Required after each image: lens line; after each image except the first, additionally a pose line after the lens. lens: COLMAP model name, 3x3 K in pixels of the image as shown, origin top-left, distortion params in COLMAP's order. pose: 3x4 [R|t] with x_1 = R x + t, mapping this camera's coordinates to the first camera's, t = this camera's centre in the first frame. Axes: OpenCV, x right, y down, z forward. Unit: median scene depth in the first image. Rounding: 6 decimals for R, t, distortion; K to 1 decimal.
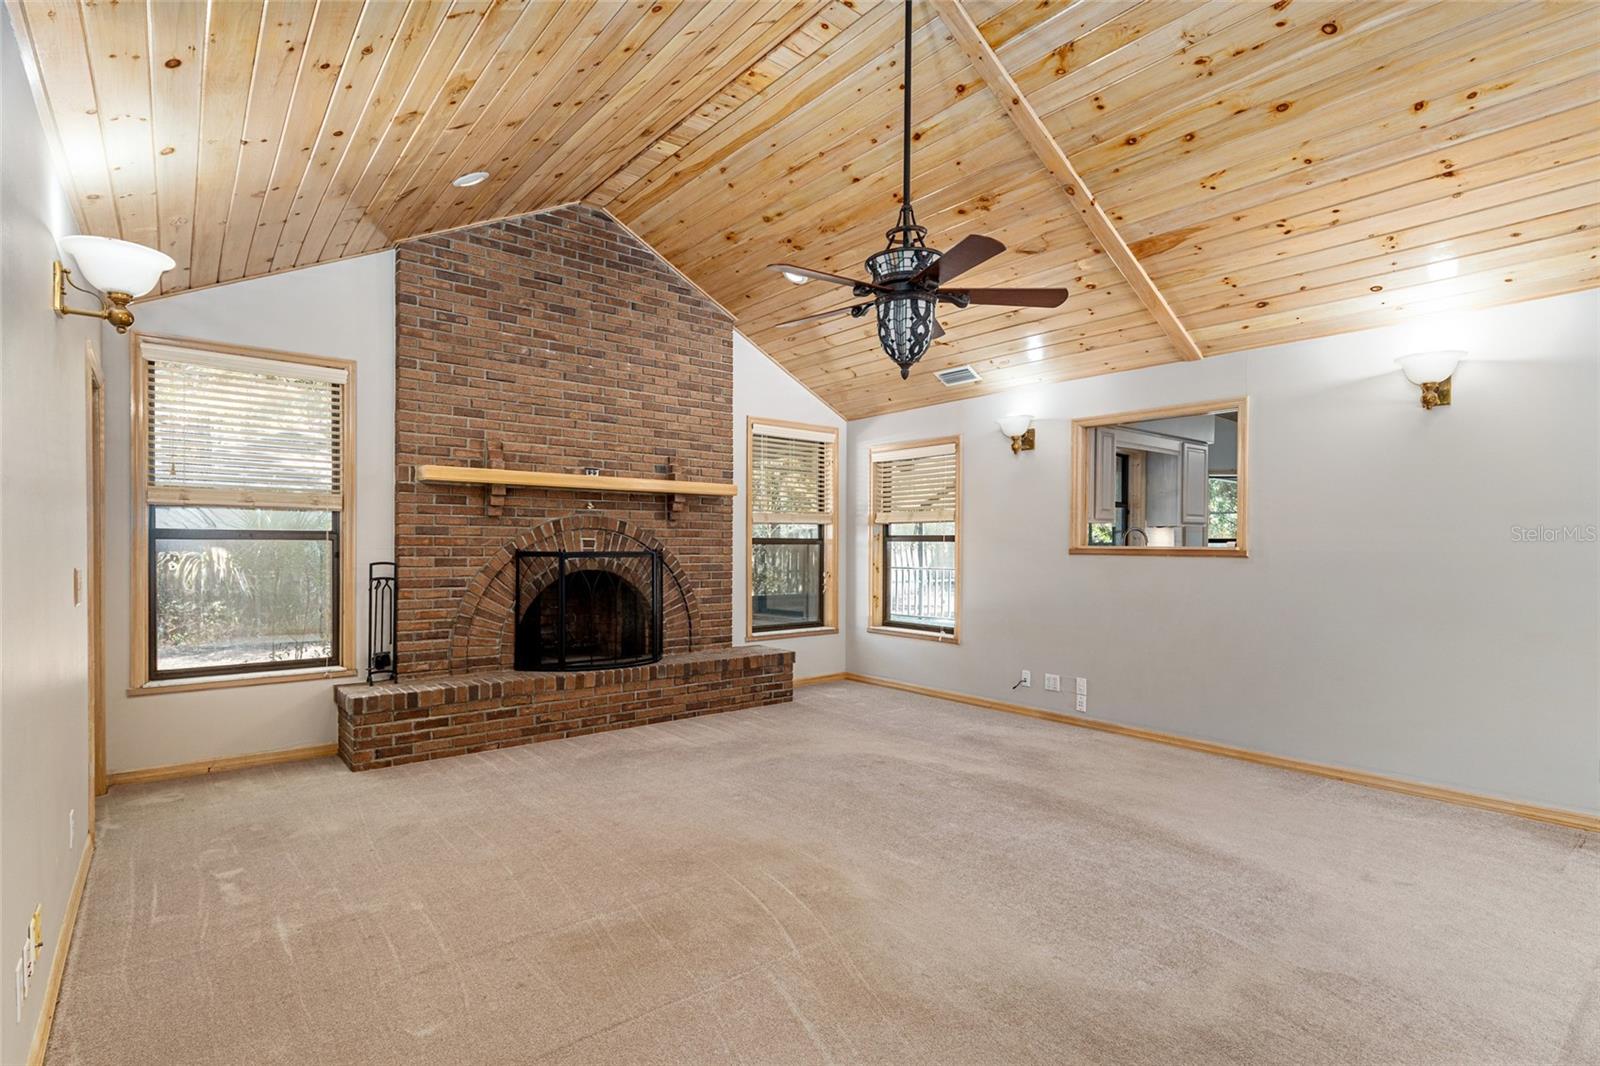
lens RADIAL K [[777.6, 0, 814.5], [0, 777.6, 549.3], [0, 0, 1]] dist [-0.000898, 0.002270]
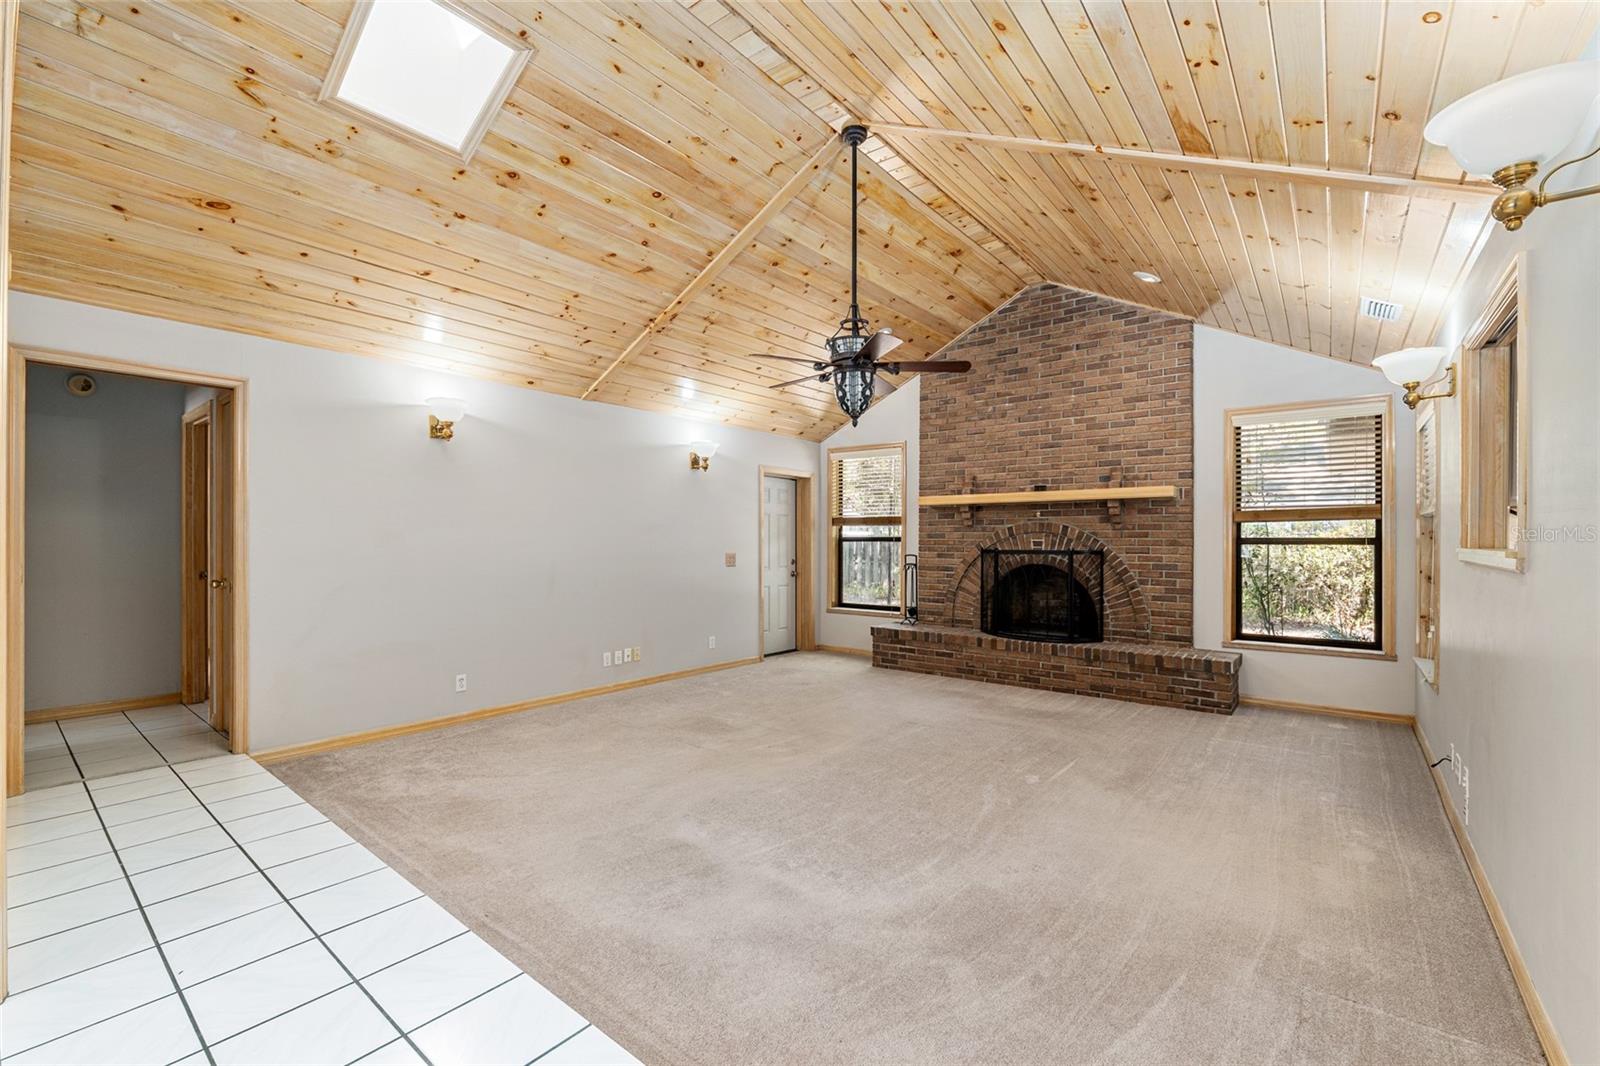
lens RADIAL K [[668.3, 0, 789.3], [0, 668.3, 541.7], [0, 0, 1]] dist [-0.013914, 0.000367]
pose [[0.177389, 0.000033, -0.984141, 0.773020], [-0.004610, 0.999989, -0.000798, -0.008497], [0.984130, 0.004678, 0.177387, 0.414265]]
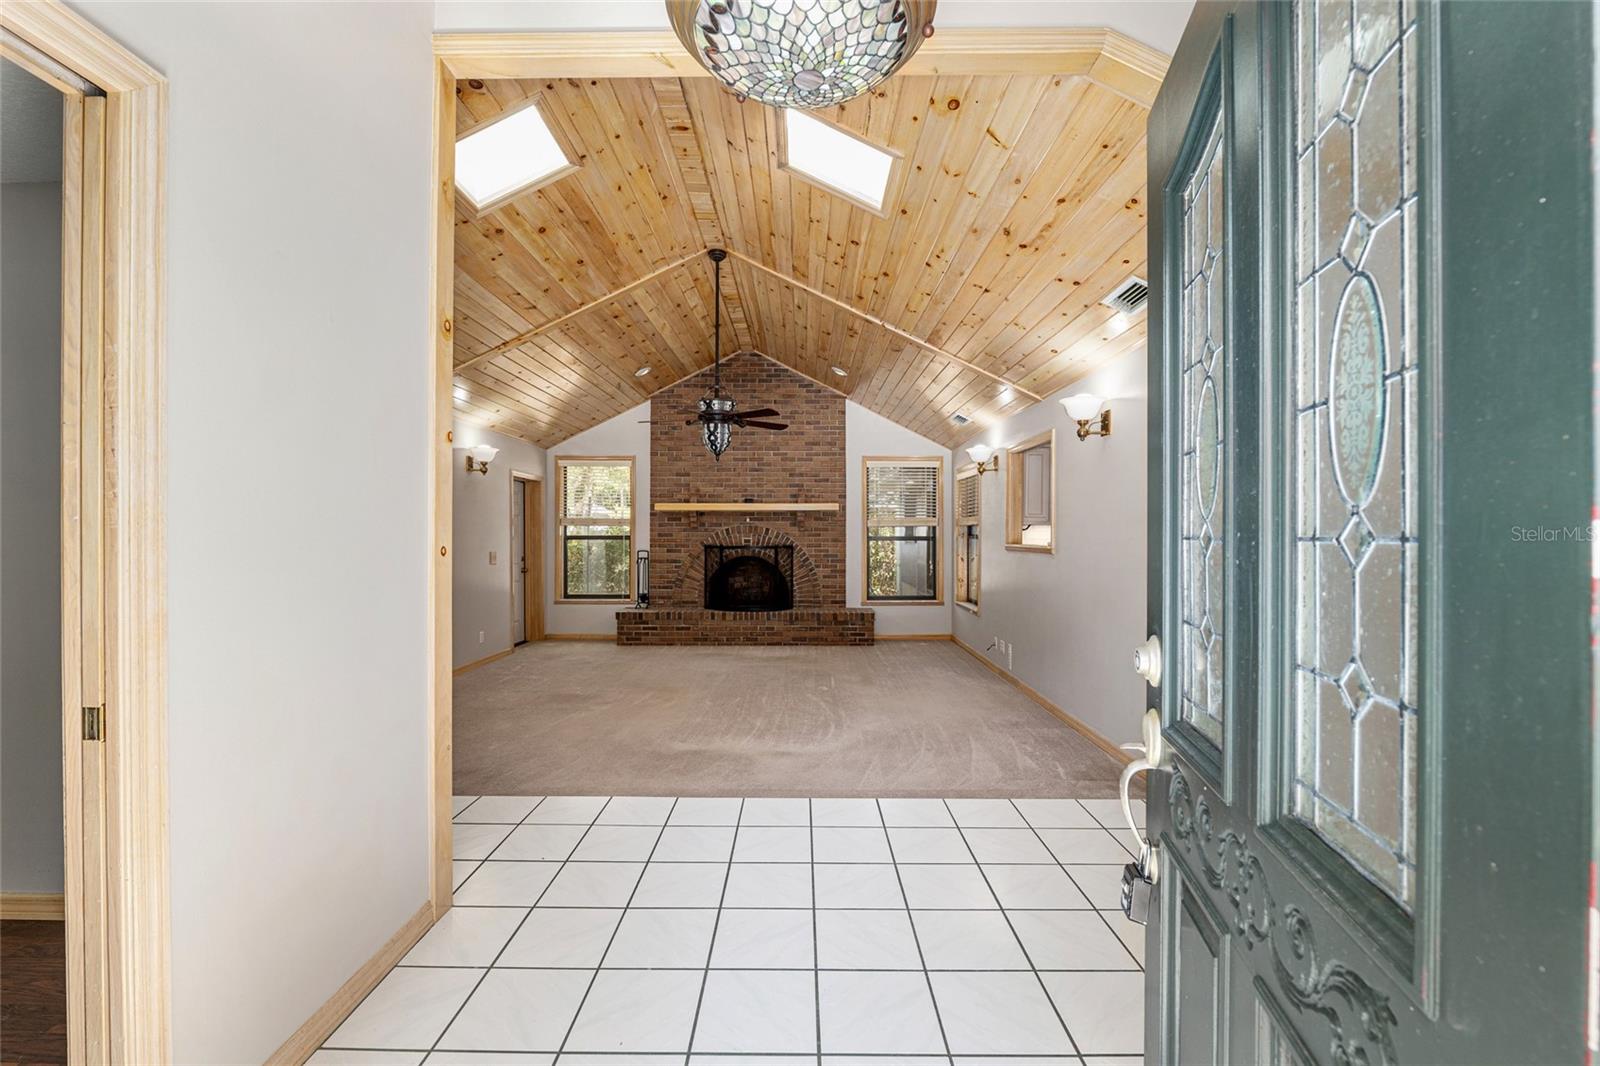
lens RADIAL K [[668.3, 0, 799.6], [0, 668.3, 534.4], [0, 0, 1]] dist [-0.013914, 0.000367]
pose [[0.762857, -0.004340, -0.646552, 0.828635], [0.000085, 0.999978, -0.006612, -0.013328], [0.646567, 0.004989, 0.762841, -0.090564]]
